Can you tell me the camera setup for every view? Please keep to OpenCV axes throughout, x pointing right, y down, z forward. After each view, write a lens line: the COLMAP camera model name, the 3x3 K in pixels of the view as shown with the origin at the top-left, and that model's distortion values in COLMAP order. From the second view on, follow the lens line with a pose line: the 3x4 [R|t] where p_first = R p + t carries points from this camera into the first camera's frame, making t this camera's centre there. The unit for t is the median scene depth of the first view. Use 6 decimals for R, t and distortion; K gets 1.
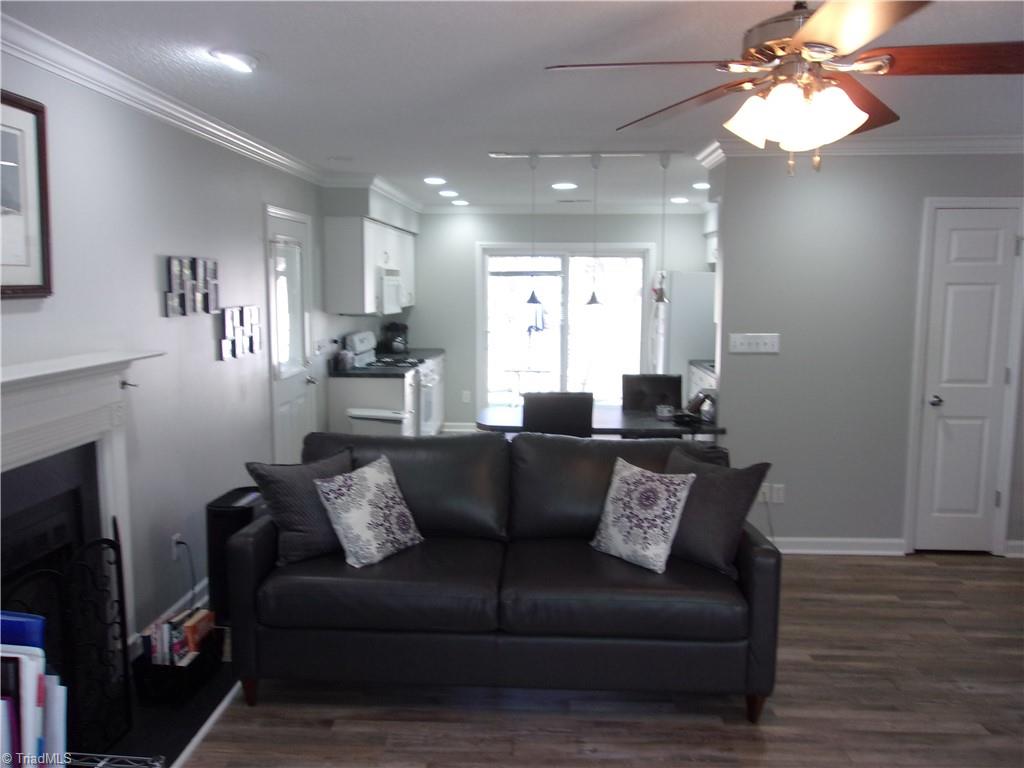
lens RADIAL K [[803.7, 0, 511.5], [0, 803.7, 378.9], [0, 0, 1]] dist [-0.009692, 0.031967]
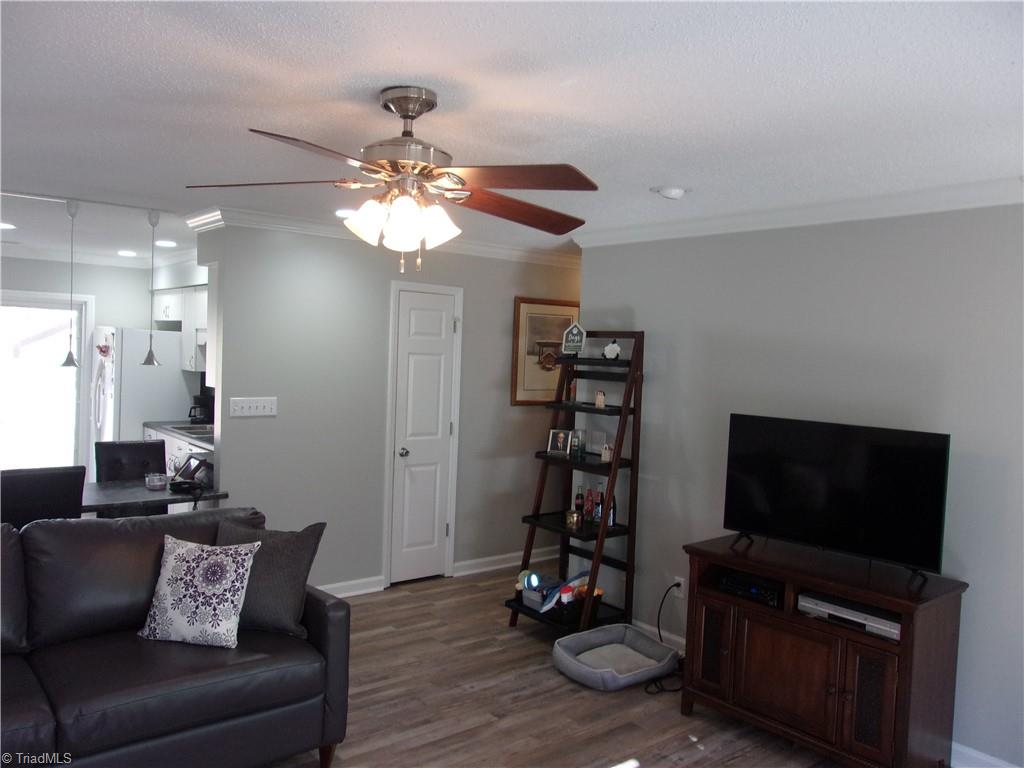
lens RADIAL K [[803.7, 0, 504.2], [0, 803.7, 382.0], [0, 0, 1]] dist [-0.009692, 0.031967]
pose [[0.751261, -0.002257, 0.660001, -0.184027], [0.043450, 0.997994, -0.046045, -0.019997], [-0.658573, 0.063269, 0.749852, 0.020958]]
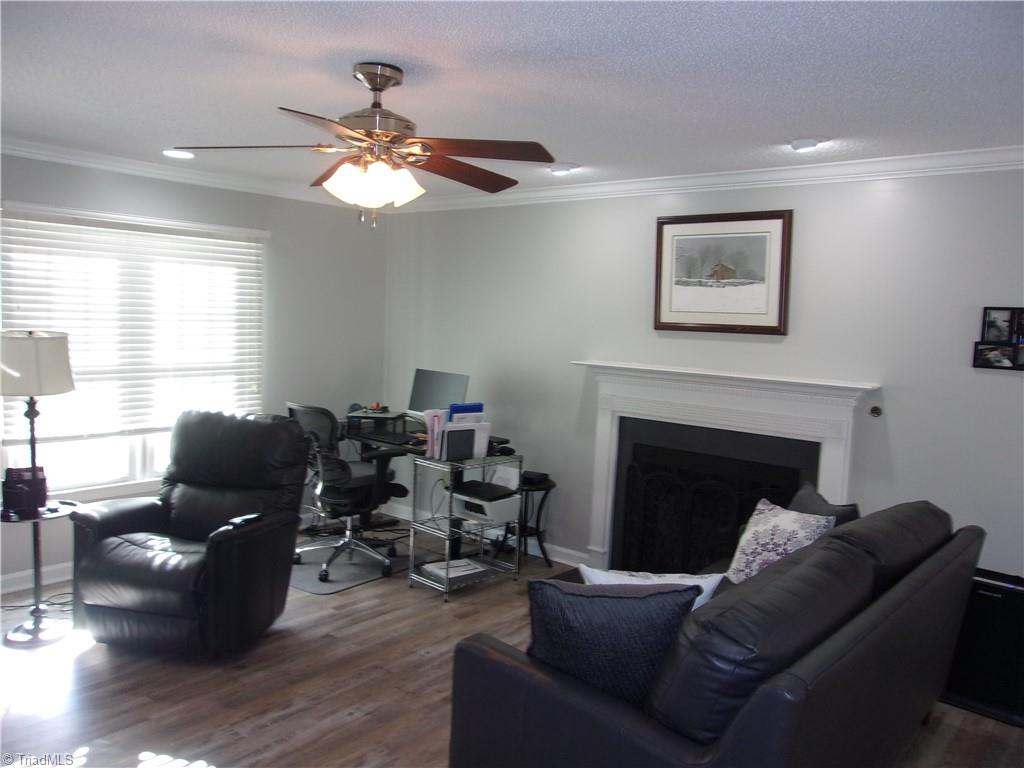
lens RADIAL K [[803.7, 0, 504.9], [0, 803.7, 380.7], [0, 0, 1]] dist [-0.009692, 0.031967]
pose [[-0.600557, 0.045721, -0.798274, 0.768485], [-0.134575, 0.978342, 0.157277, -0.147070], [0.788176, 0.201881, -0.581397, 1.180870]]
